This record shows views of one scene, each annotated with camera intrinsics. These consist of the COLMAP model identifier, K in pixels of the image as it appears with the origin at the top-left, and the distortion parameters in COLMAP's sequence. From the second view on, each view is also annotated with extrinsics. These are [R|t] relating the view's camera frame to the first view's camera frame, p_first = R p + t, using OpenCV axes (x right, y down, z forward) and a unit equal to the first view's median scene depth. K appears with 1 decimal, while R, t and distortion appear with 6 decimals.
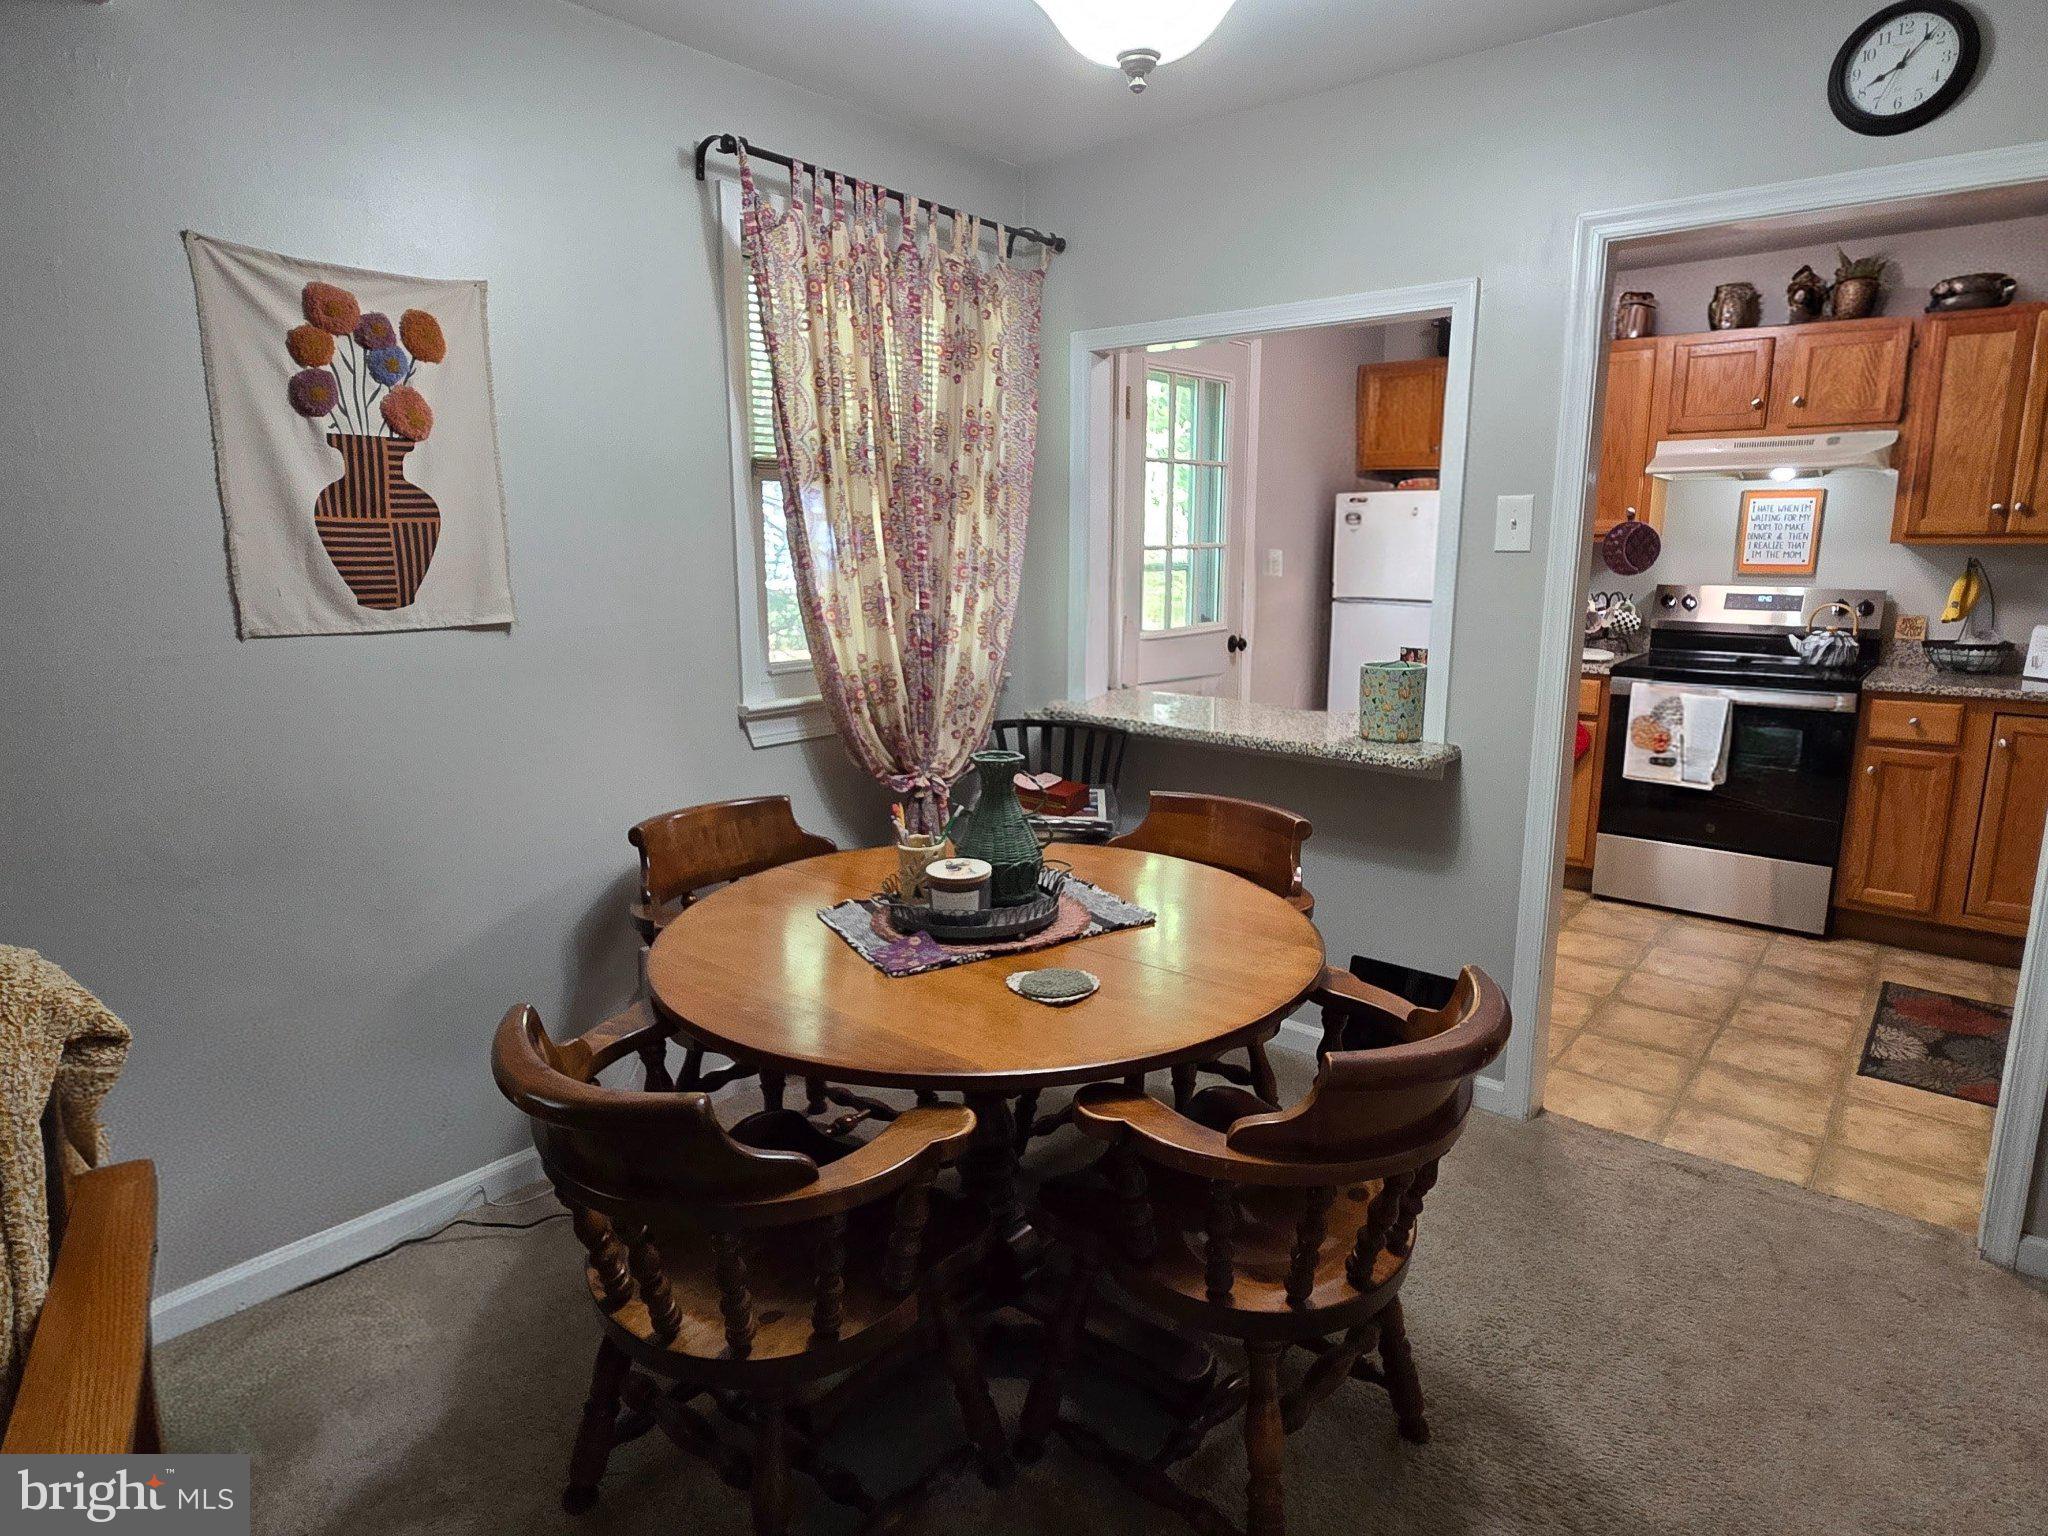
lens RADIAL K [[1205.3, 0, 983.7], [0, 1205.3, 762.3], [0, 0, 1]] dist [-0.008210, 0.003780]
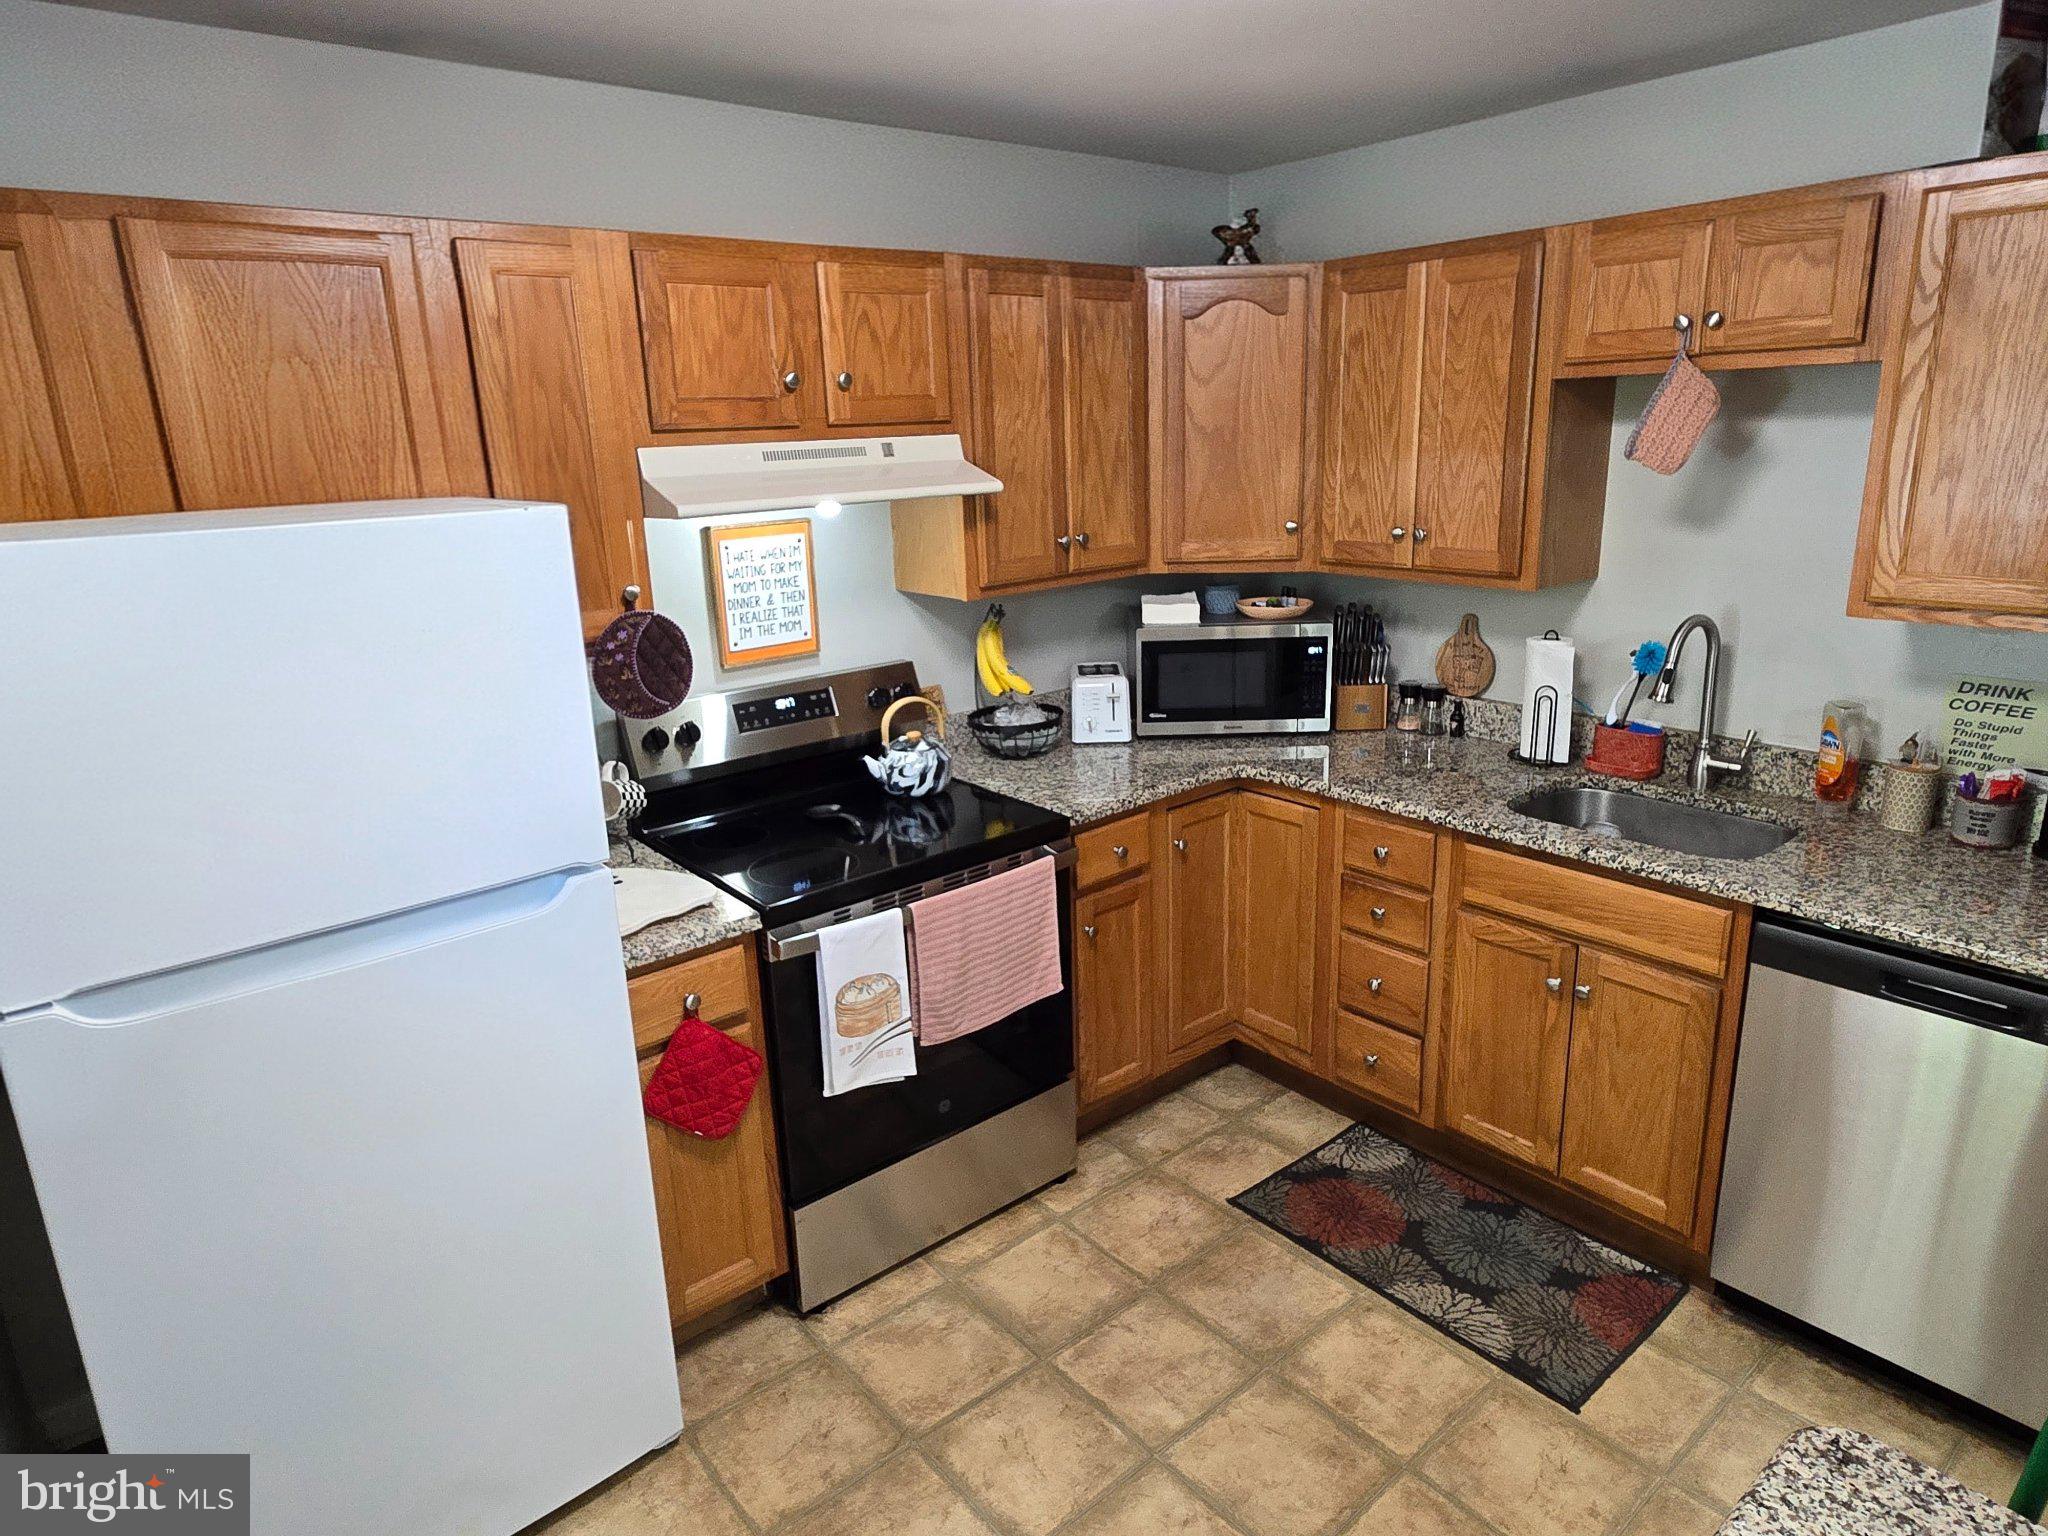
lens RADIAL K [[1205.3, 0, 1021.9], [0, 1205.3, 760.3], [0, 0, 1]] dist [-0.008210, 0.003780]
pose [[0.176708, -0.267092, 0.947331, 0.095388], [0.220521, 0.948753, 0.226359, -0.243779], [-0.959242, 0.168907, 0.226552, 0.831867]]
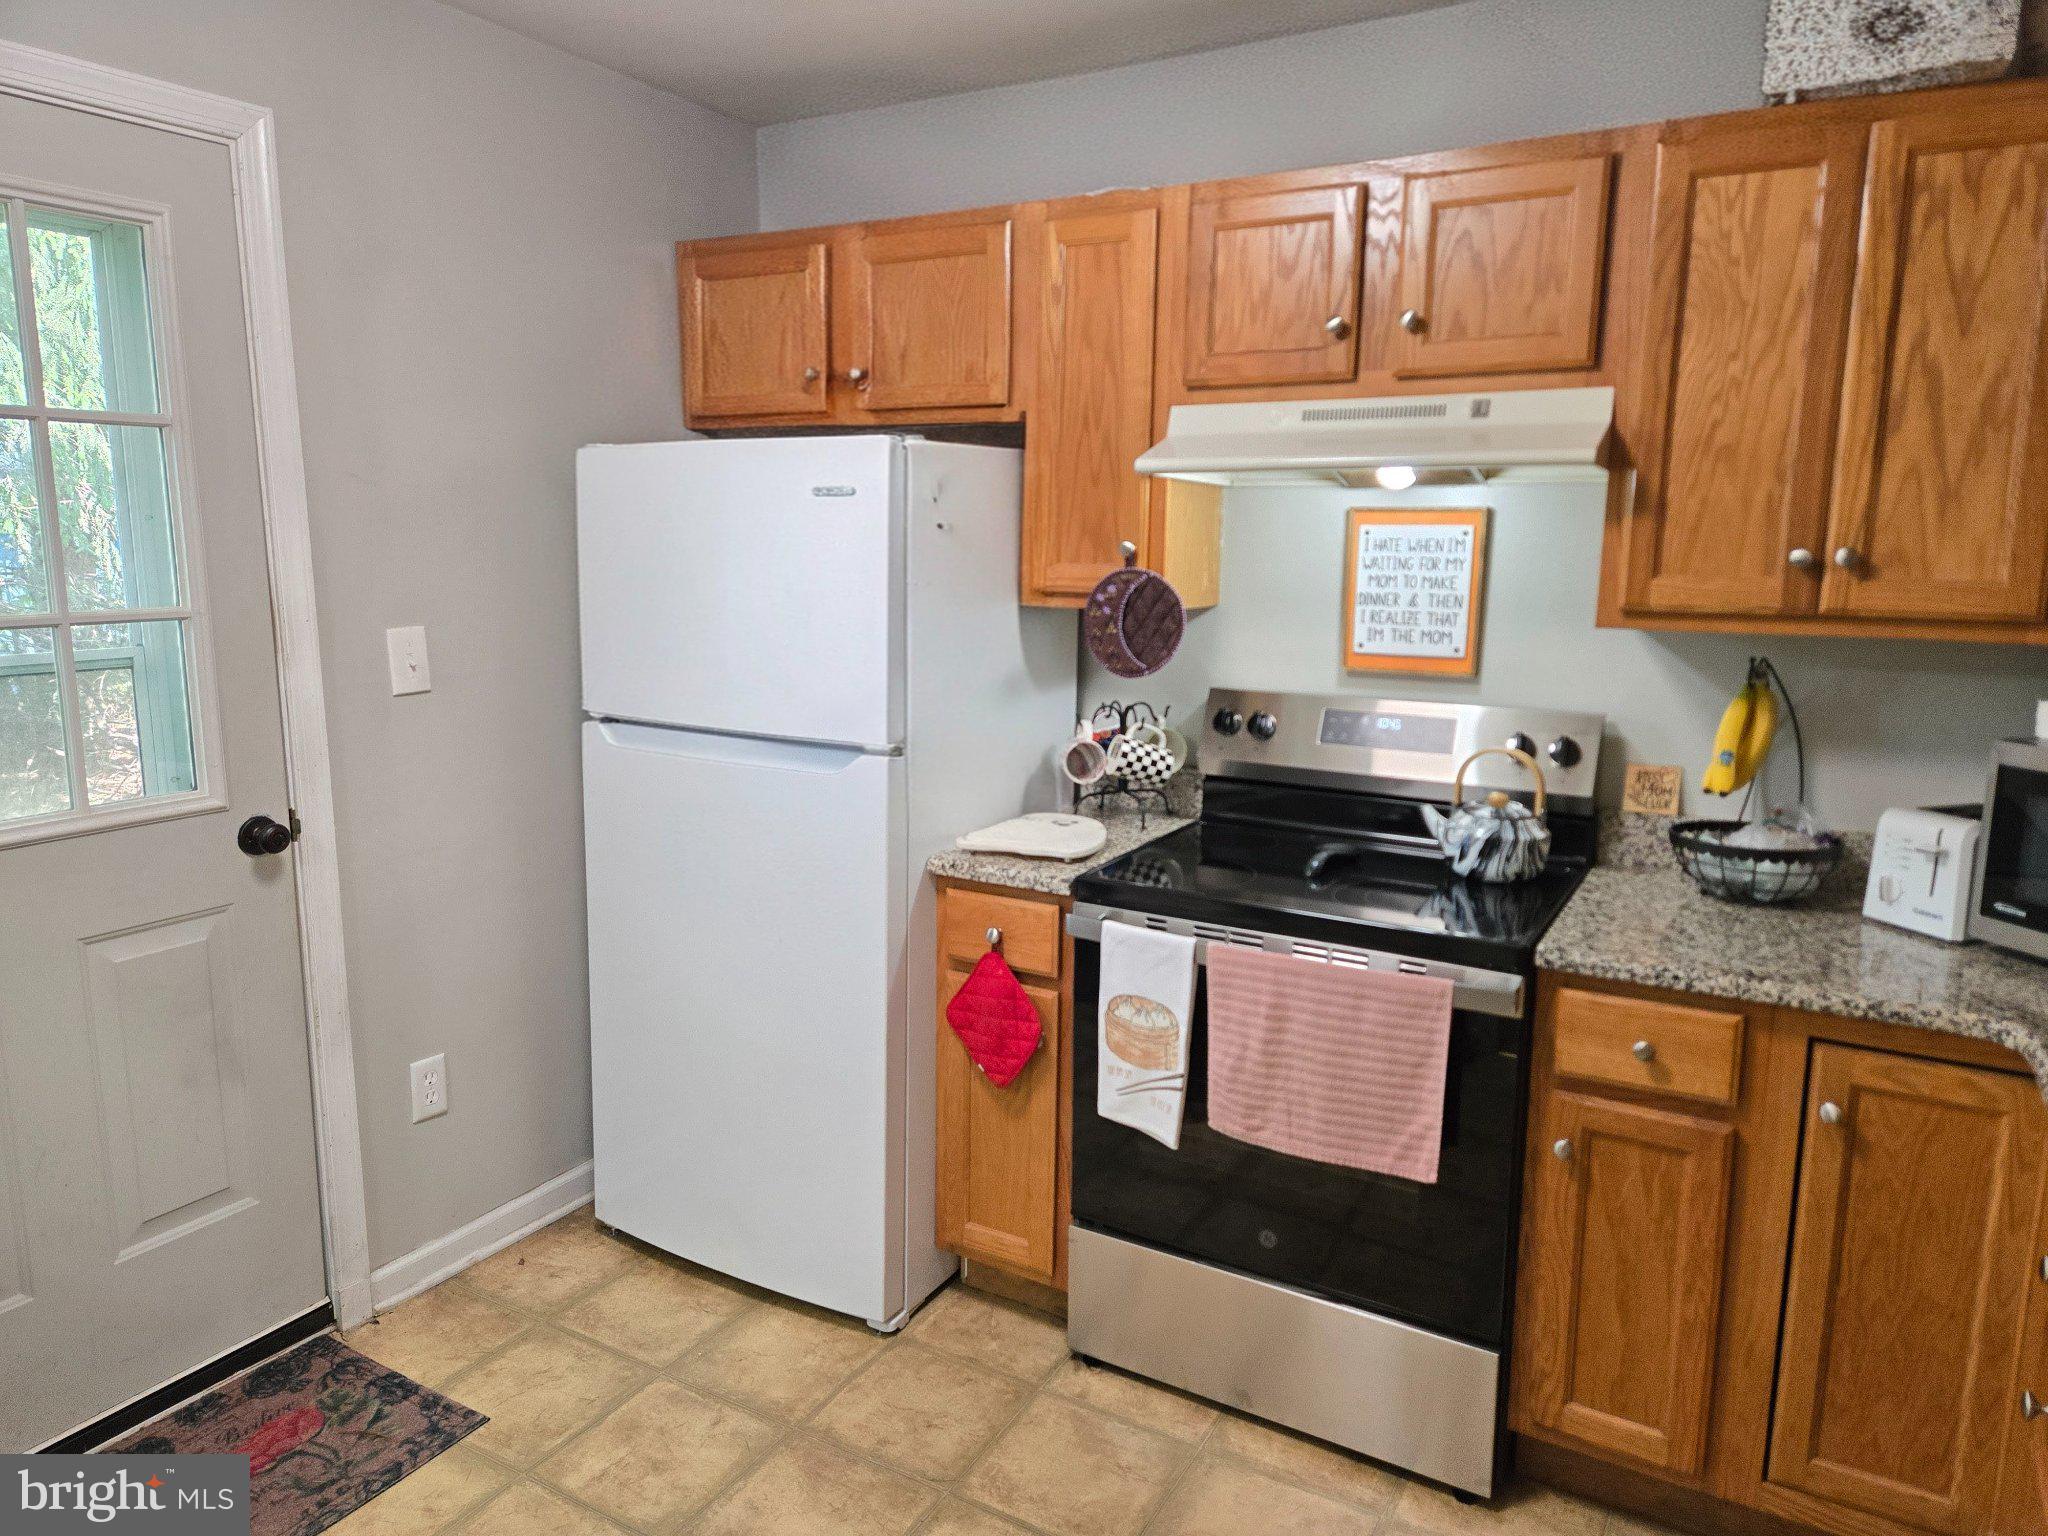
lens RADIAL K [[1361.1, 0, 1021.4], [0, 1361.1, 757.5], [0, 0, 1]] dist [0.078738, -0.072086]
pose [[0.983836, -0.014108, 0.178514, 0.438150], [0.018614, 0.999548, -0.023595, -0.123322], [-0.178100, 0.026537, 0.983654, 0.513608]]
